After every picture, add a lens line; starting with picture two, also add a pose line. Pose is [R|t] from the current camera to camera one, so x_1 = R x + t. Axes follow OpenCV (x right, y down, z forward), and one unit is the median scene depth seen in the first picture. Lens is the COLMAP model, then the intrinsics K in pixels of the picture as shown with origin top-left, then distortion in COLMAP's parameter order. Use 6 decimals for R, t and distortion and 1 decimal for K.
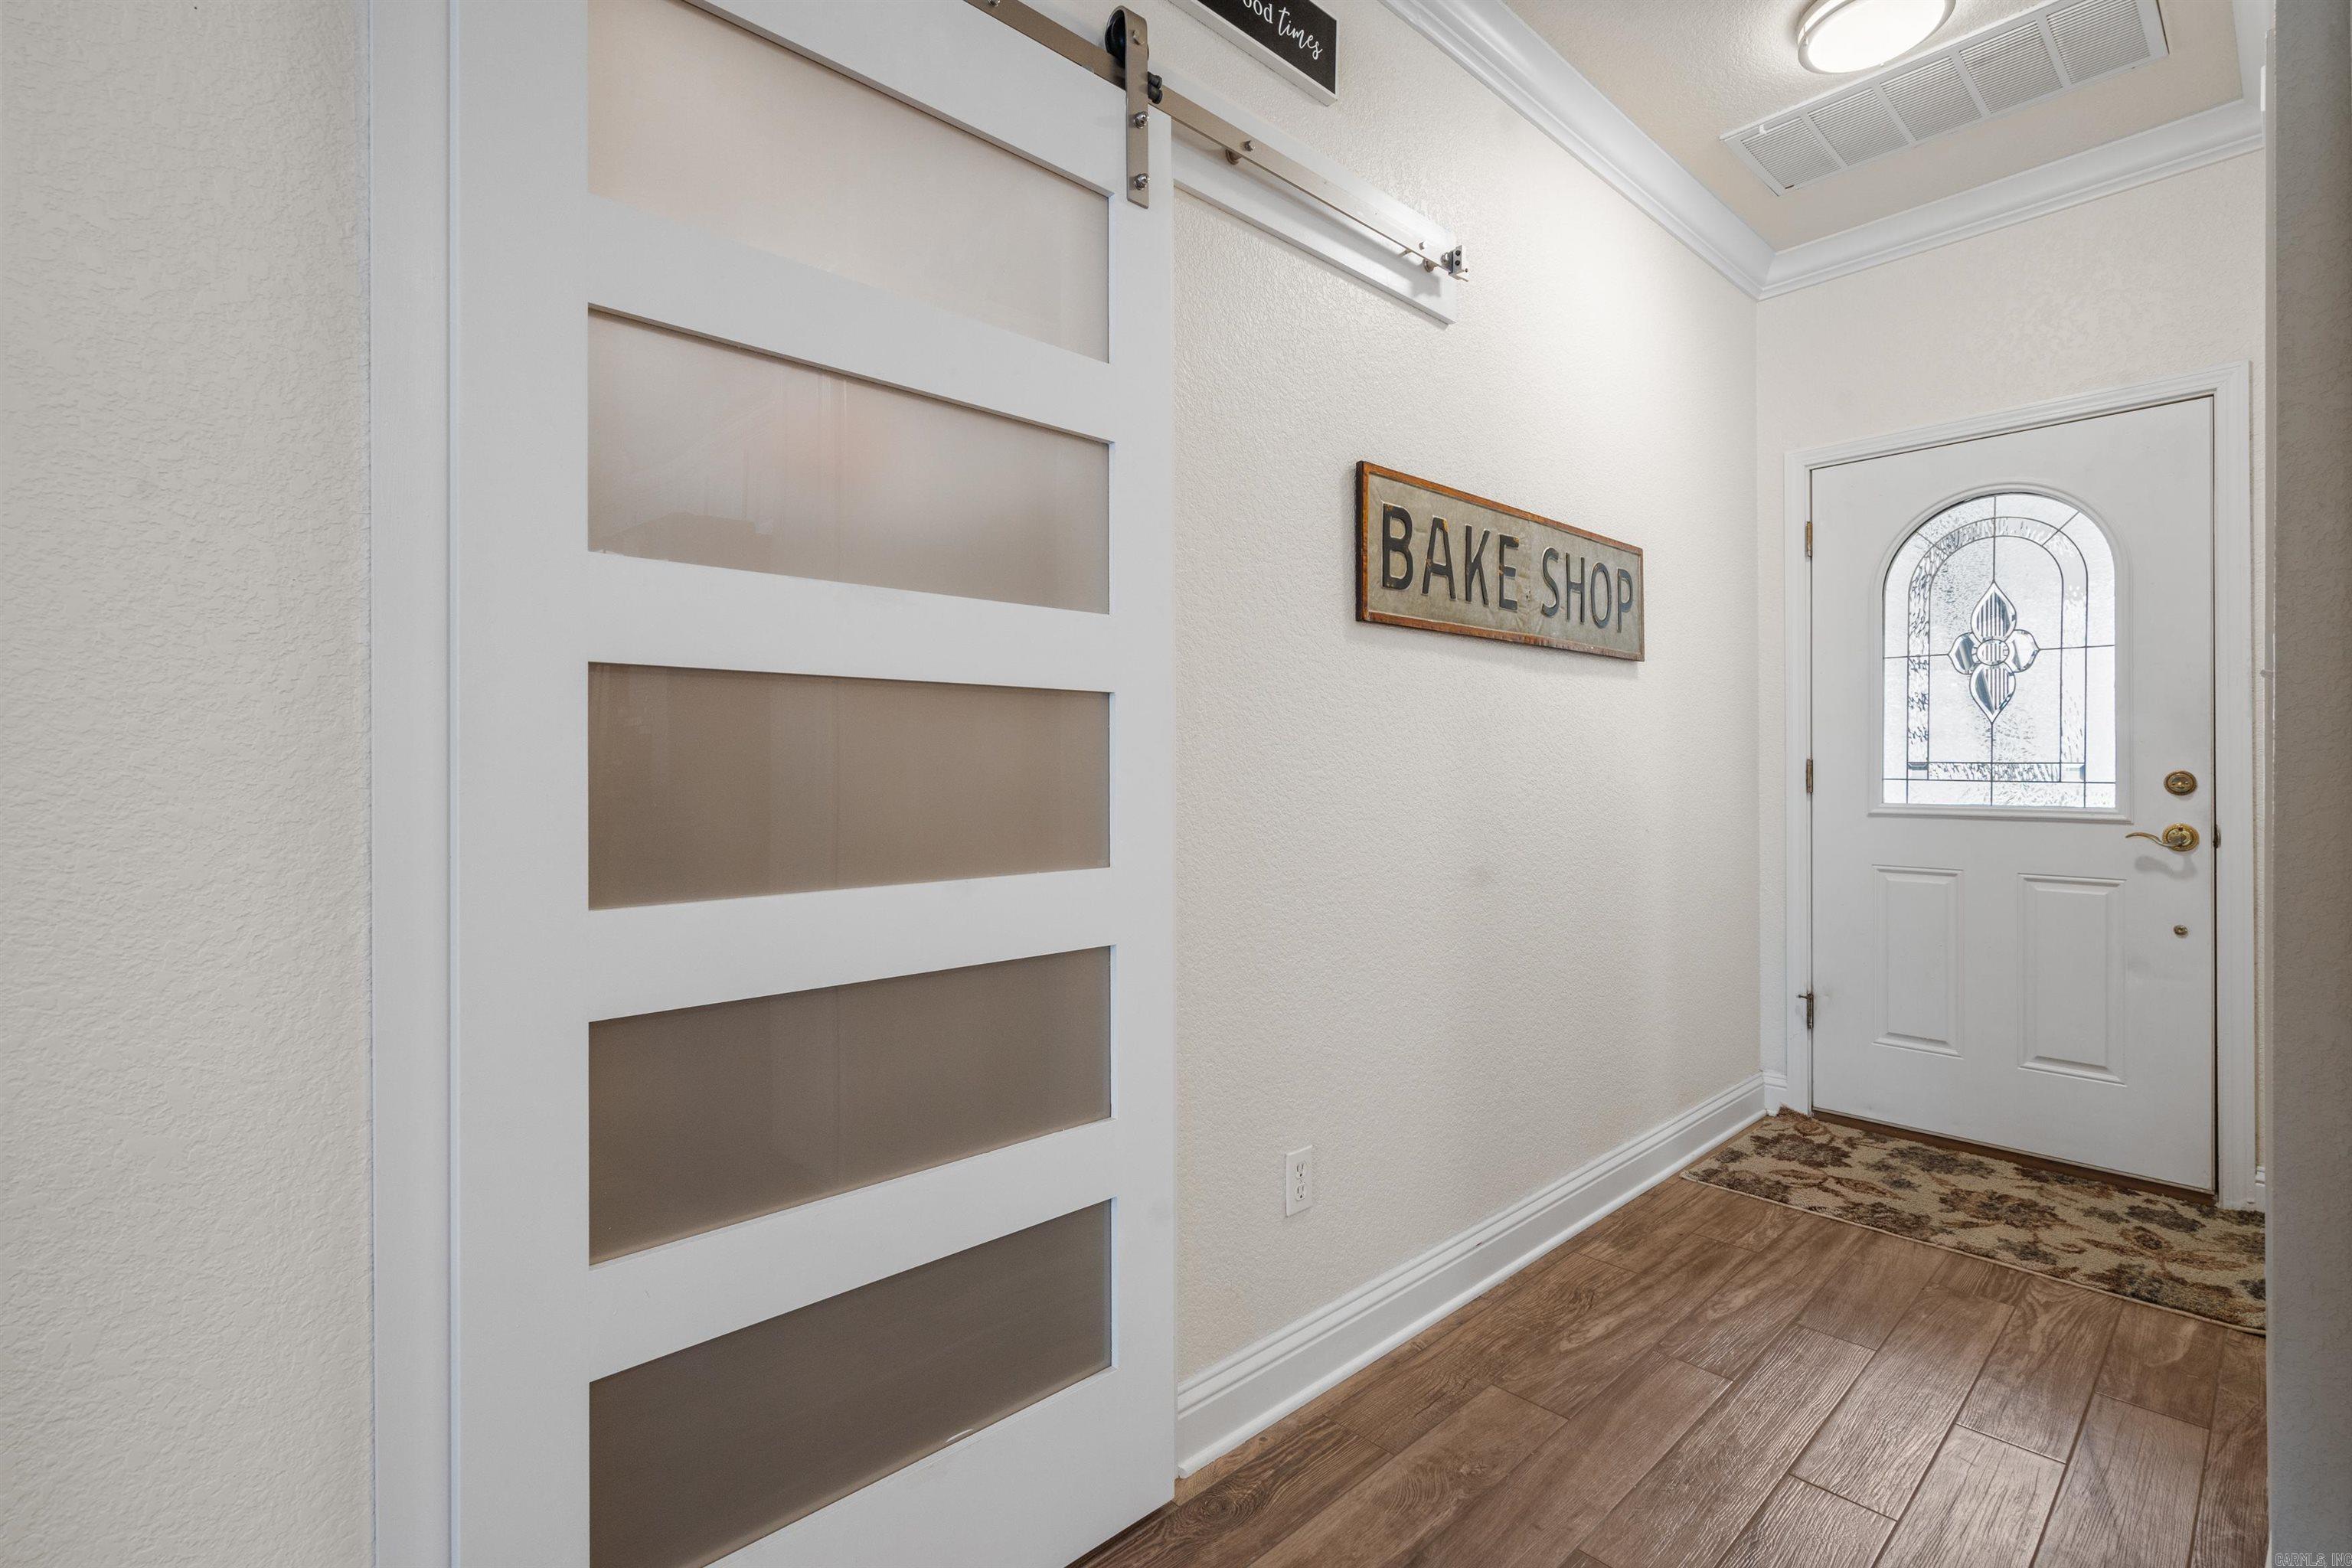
lens RADIAL K [[1077.5, 0, 1152.5], [0, 1077.5, 767.8], [0, 0, 1]] dist [-0.005538, 0.002593]
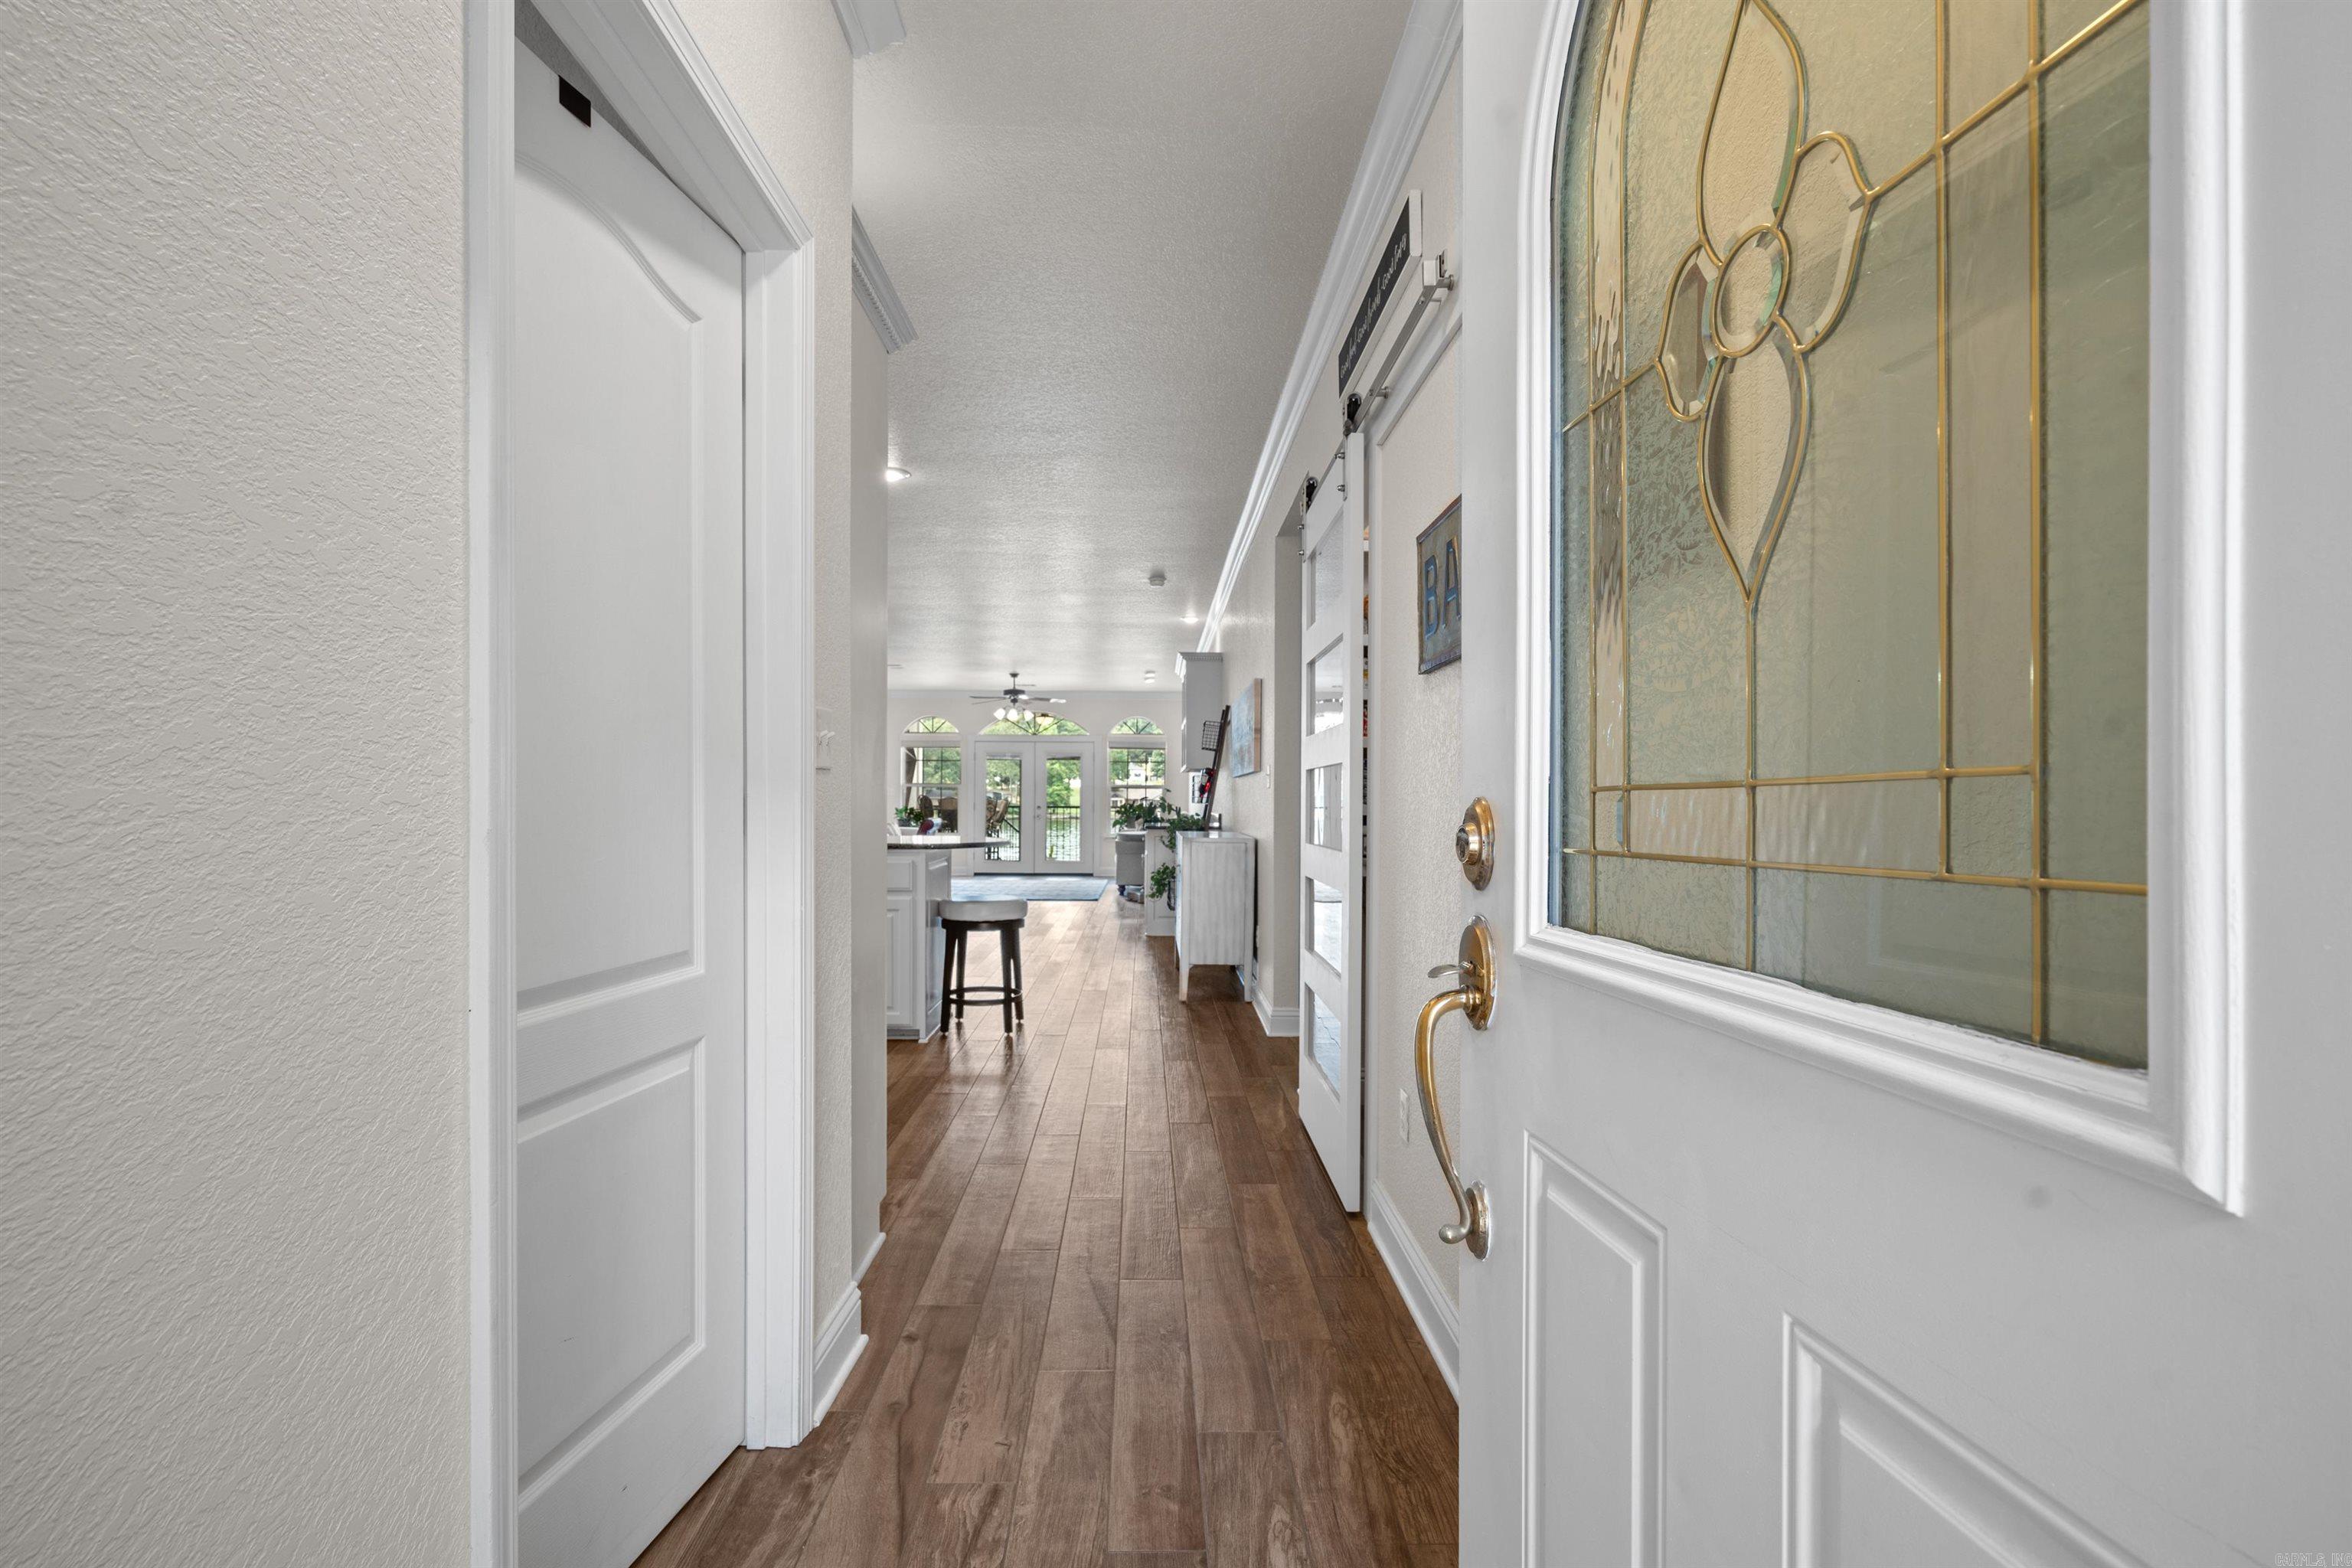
lens RADIAL K [[1077.5, 0, 1192.6], [0, 1077.5, 794.6], [0, 0, 1]] dist [-0.005538, 0.002593]
pose [[-0.643871, -0.004466, -0.765121, 0.914645], [-0.001823, 0.999989, -0.004302, -0.004702], [0.765132, -0.001375, -0.643873, 1.148121]]
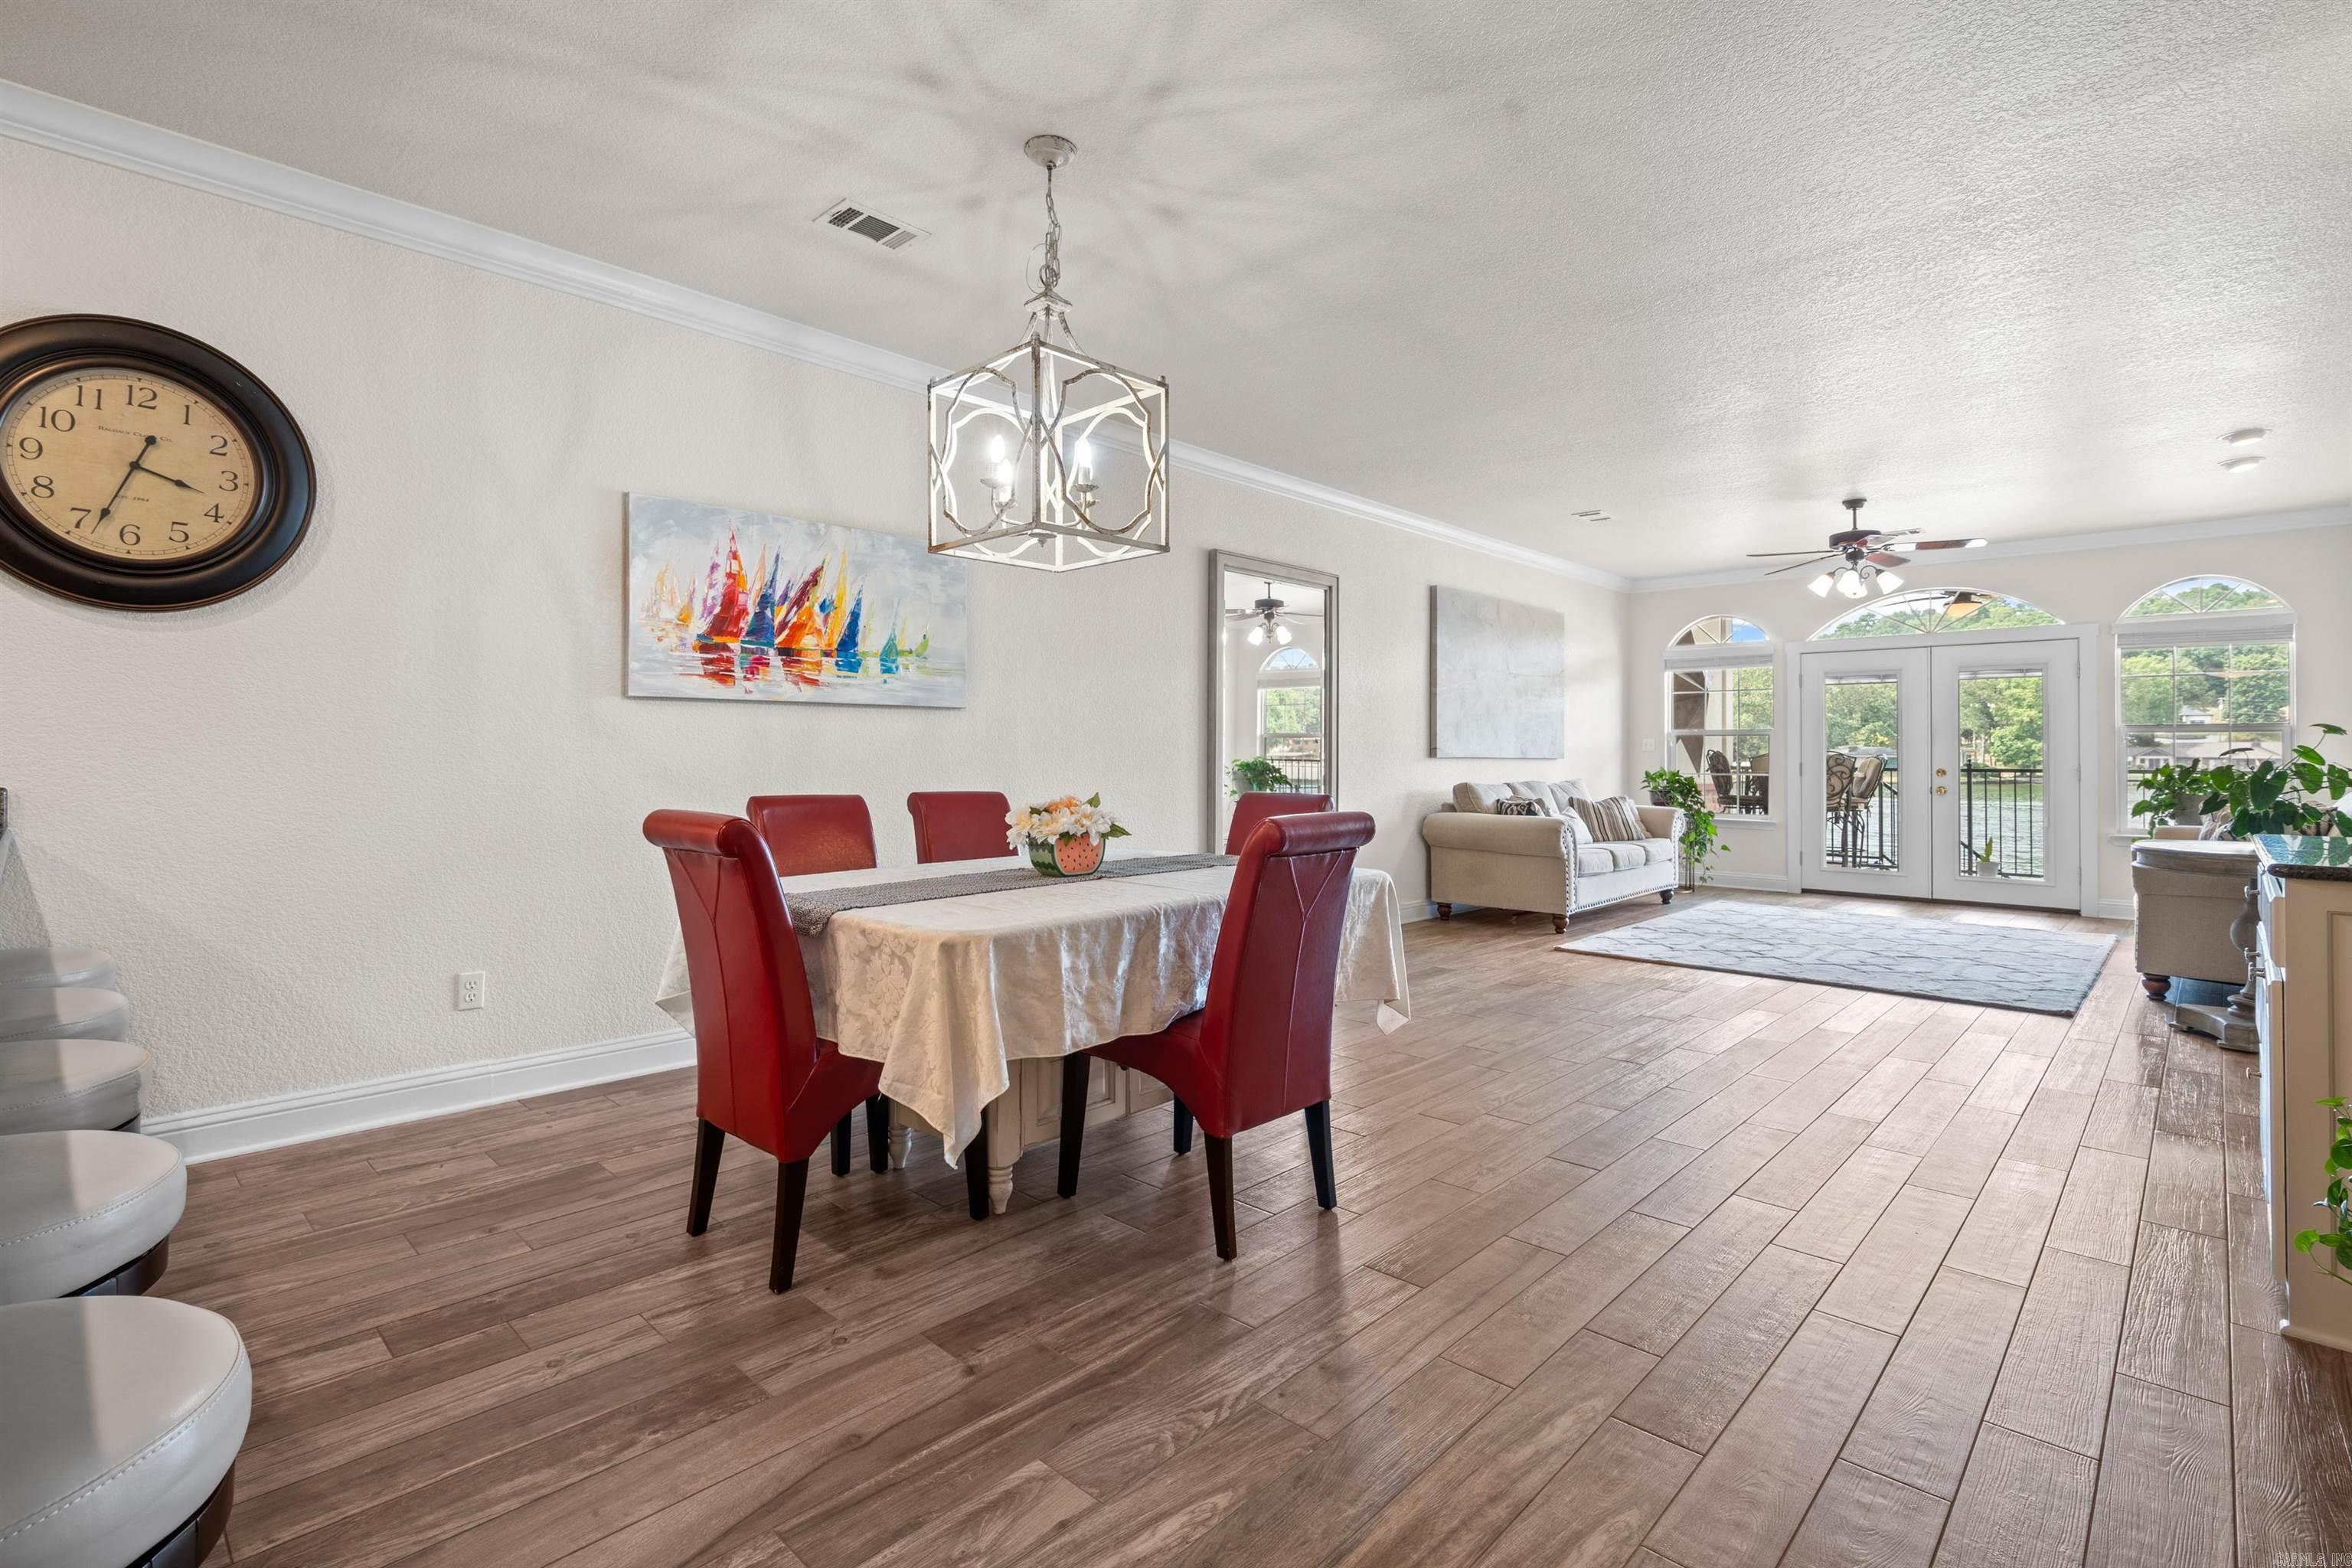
lens RADIAL K [[1077.5, 0, 1146.8], [0, 1077.5, 741.6], [0, 0, 1]] dist [-0.005538, 0.002593]
pose [[-0.998811, -0.002280, -0.048692, -0.633673], [-0.001678, 0.999922, -0.012411, -0.004256], [0.048716, -0.012315, -0.998737, -0.326941]]
